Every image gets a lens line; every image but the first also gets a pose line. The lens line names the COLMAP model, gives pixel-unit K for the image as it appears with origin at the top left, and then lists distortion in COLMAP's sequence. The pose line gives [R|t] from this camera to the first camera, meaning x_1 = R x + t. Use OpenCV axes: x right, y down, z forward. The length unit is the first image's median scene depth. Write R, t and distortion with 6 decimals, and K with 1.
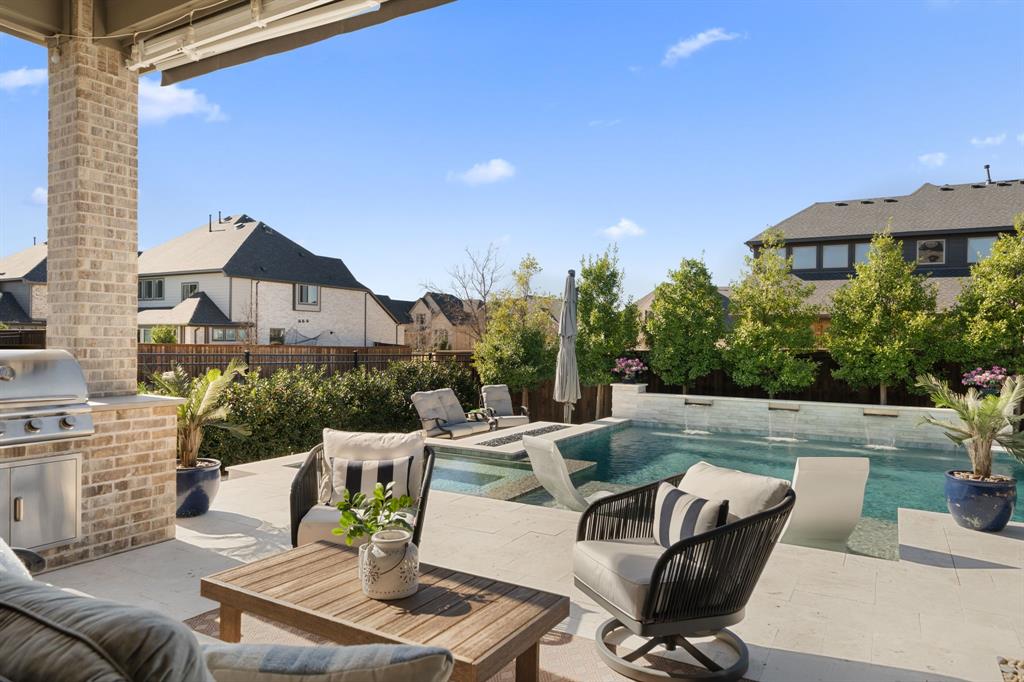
lens RADIAL K [[674.8, 0, 512.0], [0, 674.8, 341.0], [0, 0, 1]] dist [0.001743, 0.000530]
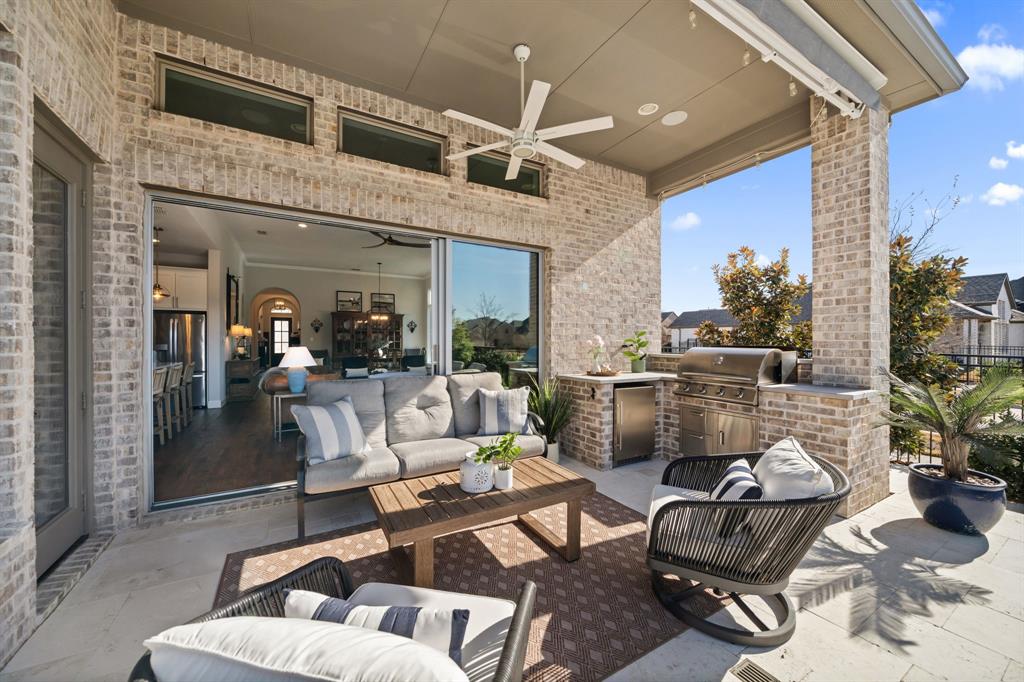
lens RADIAL K [[381.4, 0, 510.9], [0, 381.4, 335.3], [0, 0, 1]] dist [-0.002170, -0.000081]
pose [[-0.482912, -0.022793, -0.875372, 0.334536], [-0.009356, 0.999738, -0.020870, 0.005715], [0.875619, -0.001889, -0.482999, 0.825195]]
